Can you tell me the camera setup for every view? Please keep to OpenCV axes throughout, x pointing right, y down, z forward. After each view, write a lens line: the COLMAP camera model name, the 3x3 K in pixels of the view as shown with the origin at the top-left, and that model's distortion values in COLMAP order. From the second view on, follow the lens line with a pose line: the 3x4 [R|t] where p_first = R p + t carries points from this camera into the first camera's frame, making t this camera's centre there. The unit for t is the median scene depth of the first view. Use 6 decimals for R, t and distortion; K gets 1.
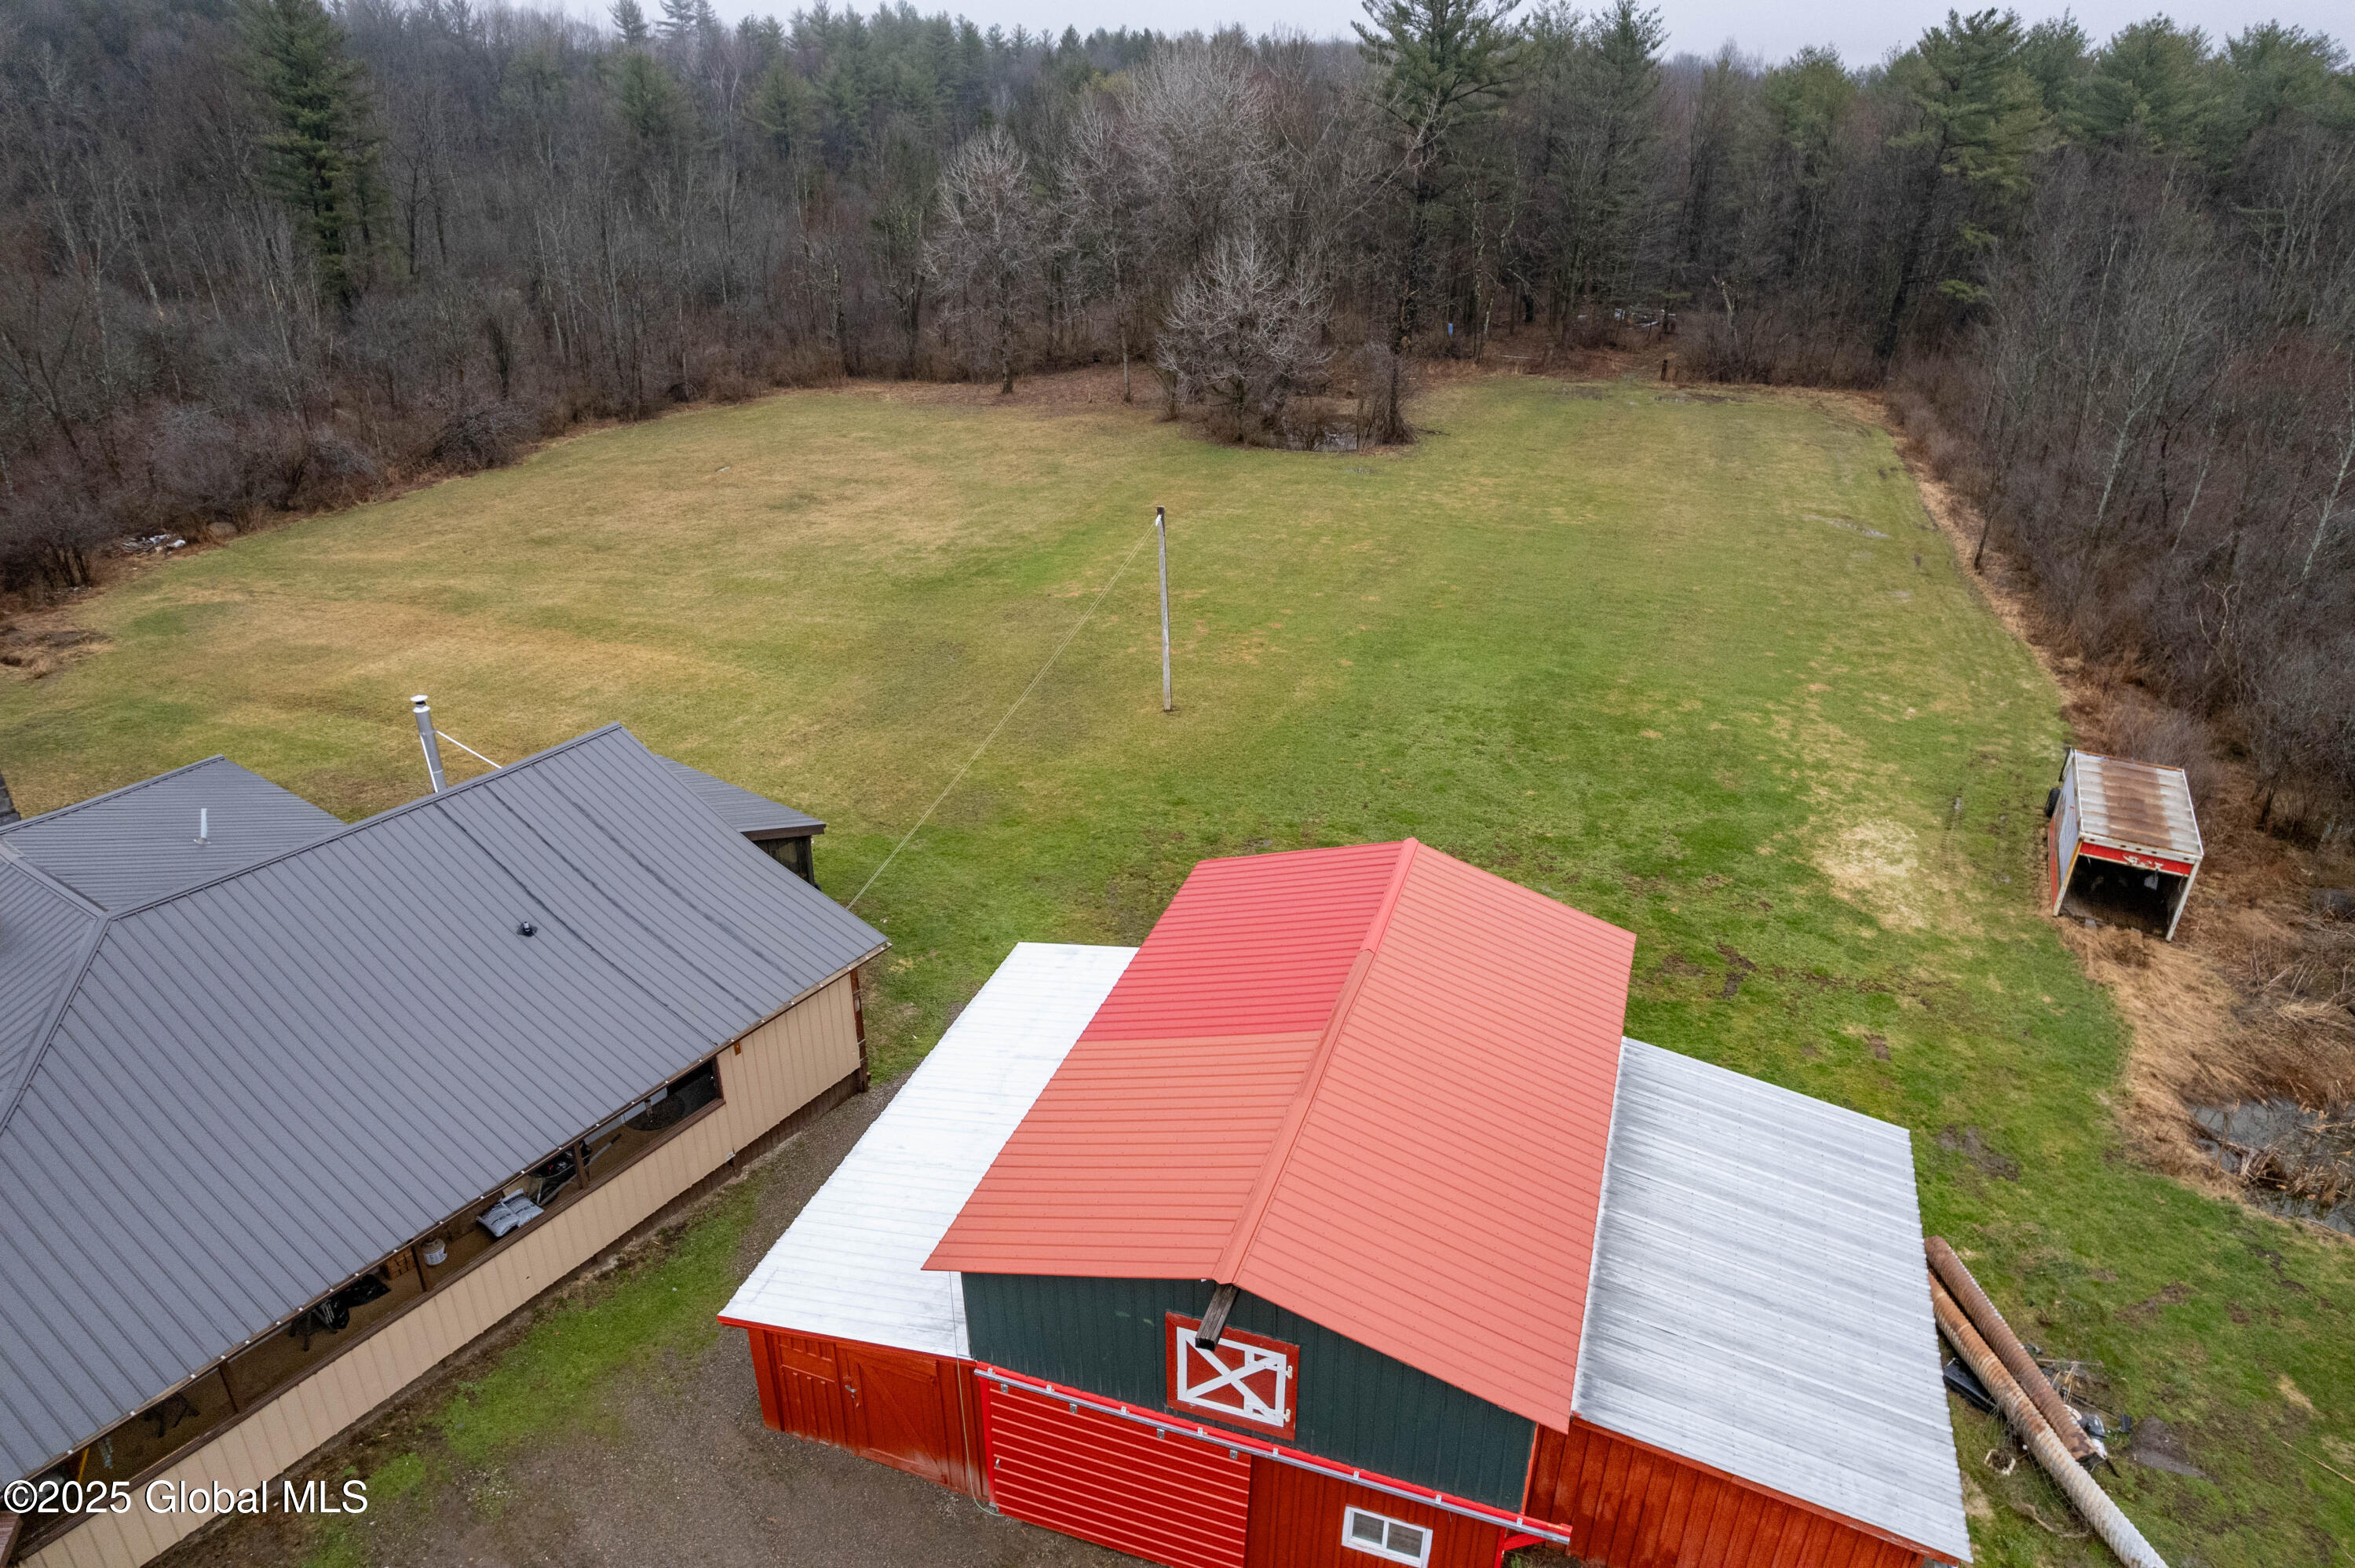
lens RADIAL K [[1517.4, 0, 1177.5], [0, 1517.4, 784.0], [0, 0, 1]] dist [-0.063300, 0.050672]
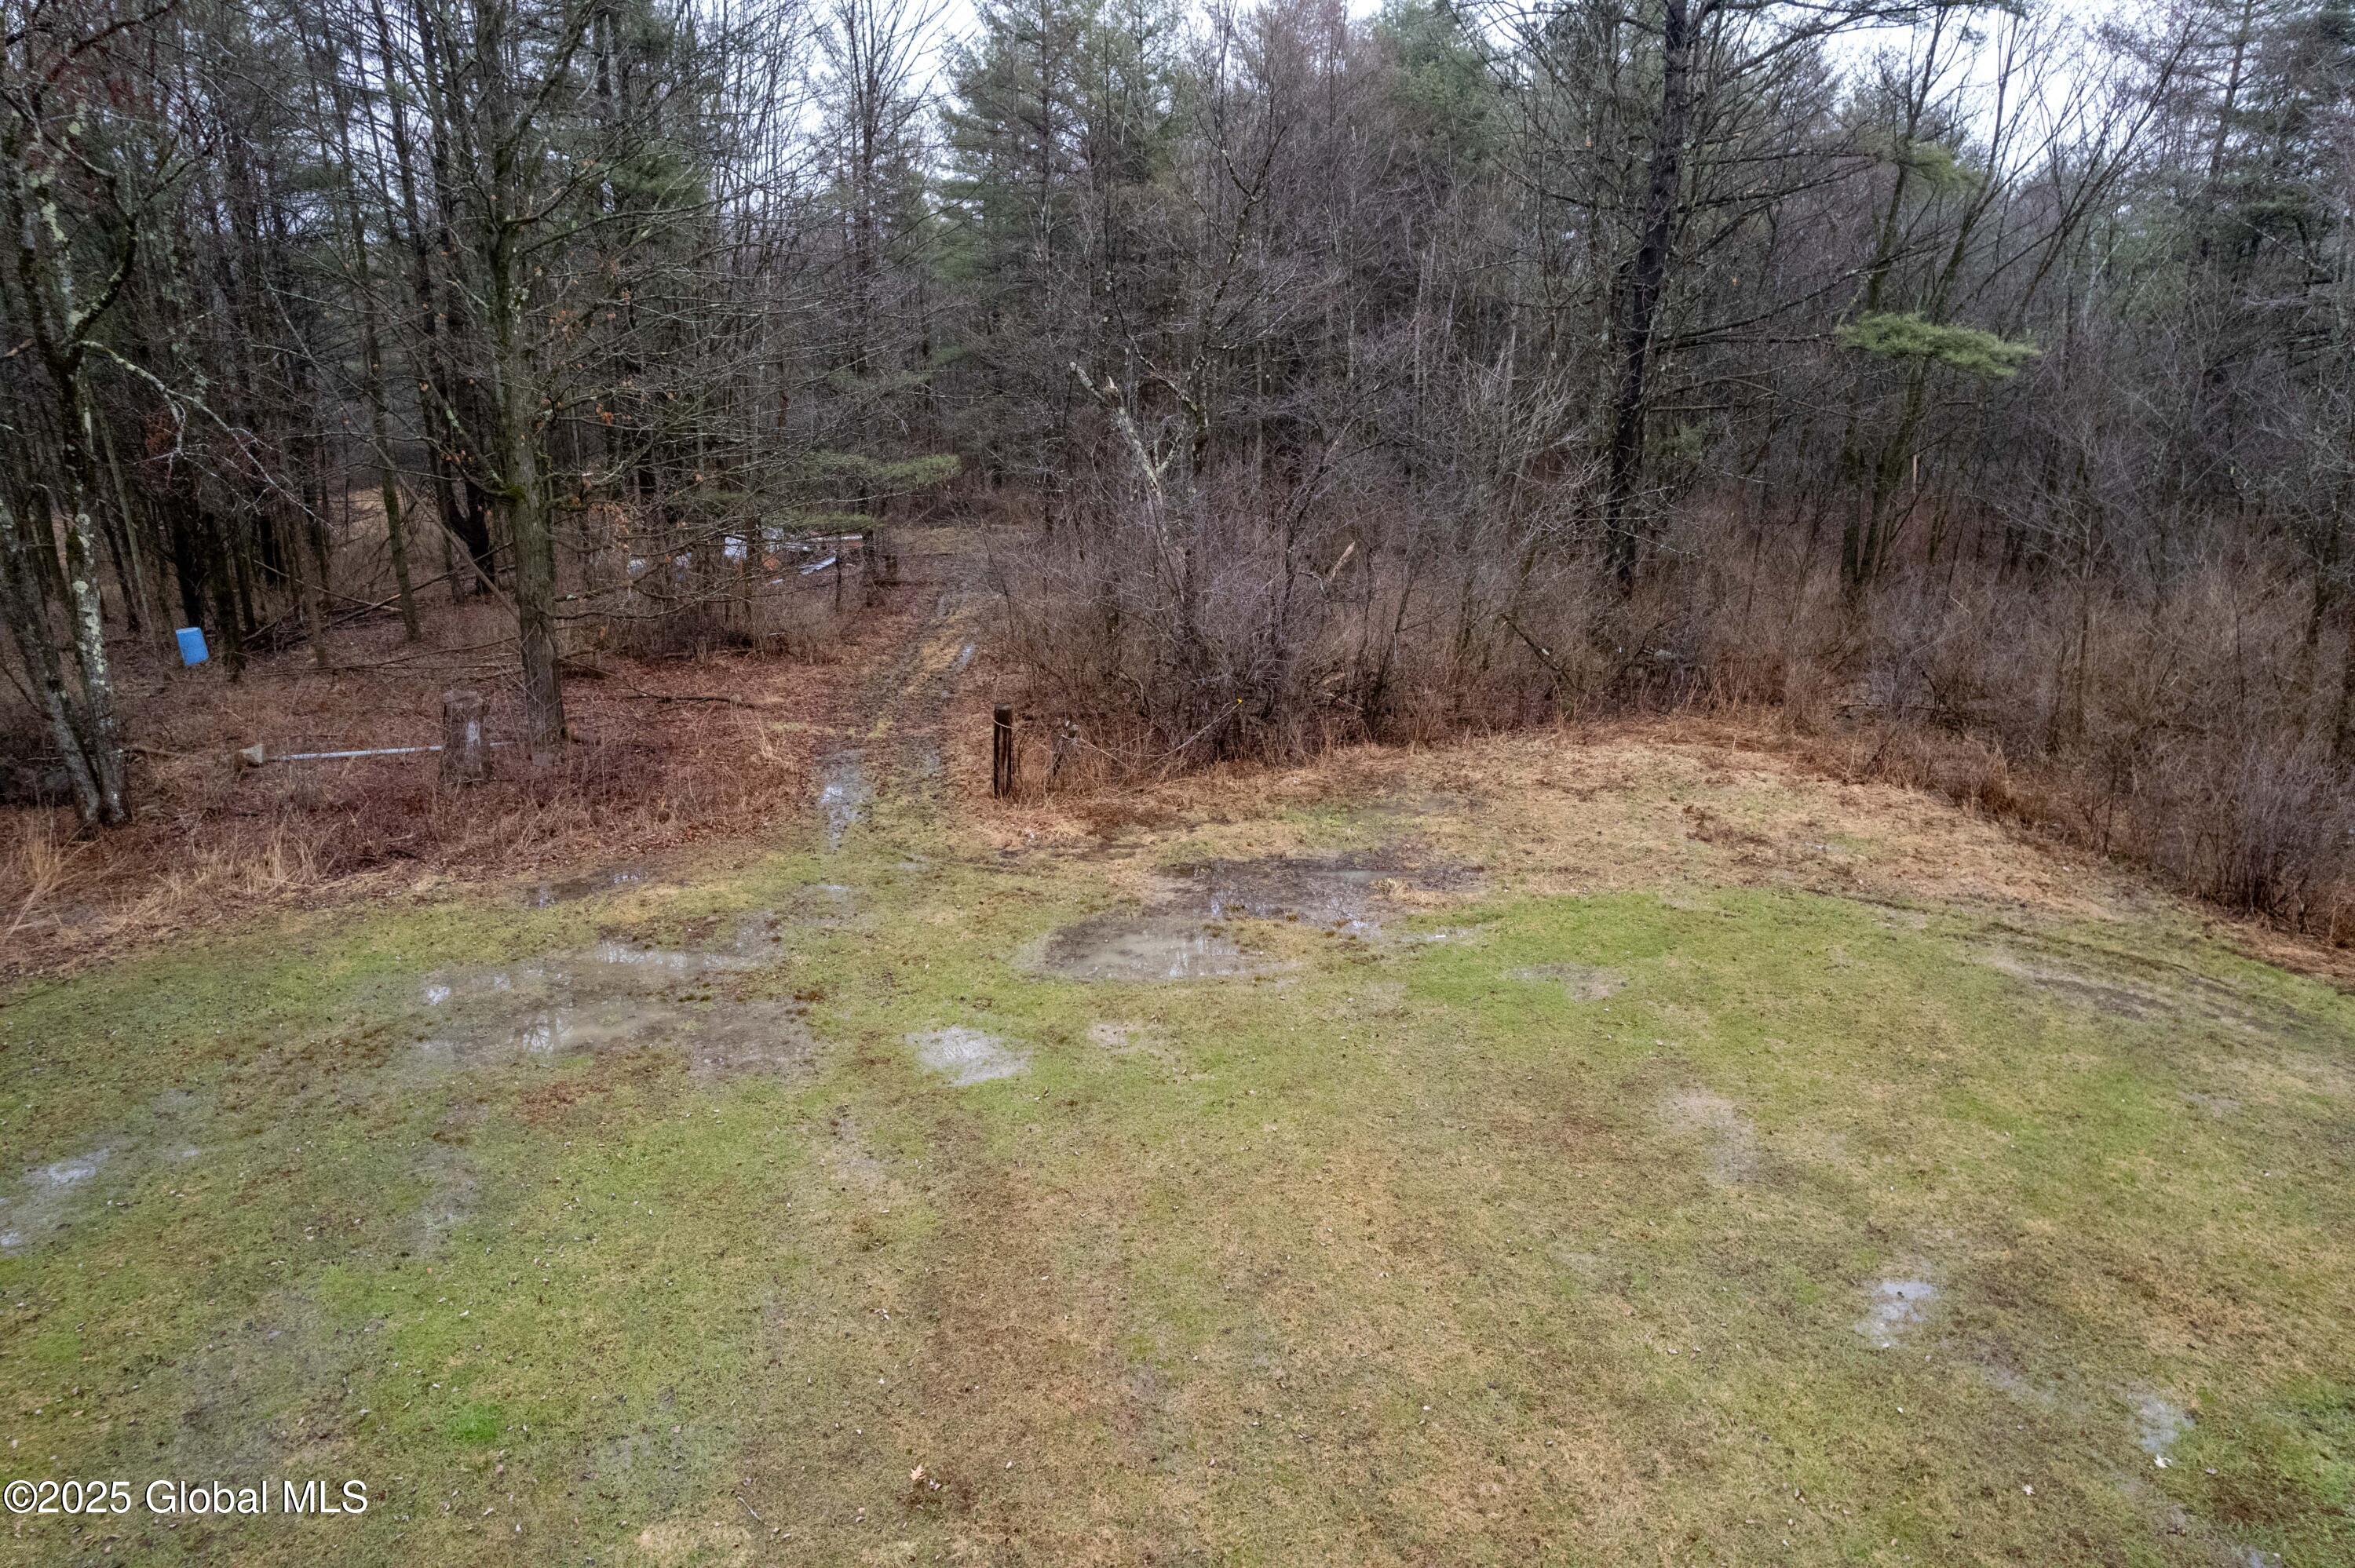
lens RADIAL K [[1517.4, 0, 1177.5], [0, 1517.4, 784.0], [0, 0, 1]] dist [-0.063300, 0.050672]
pose [[0.842112, -0.157714, 0.515727, 0.219467], [0.237604, 0.966970, -0.092267, -0.233427], [-0.484141, 0.200238, 0.851770, 0.763322]]
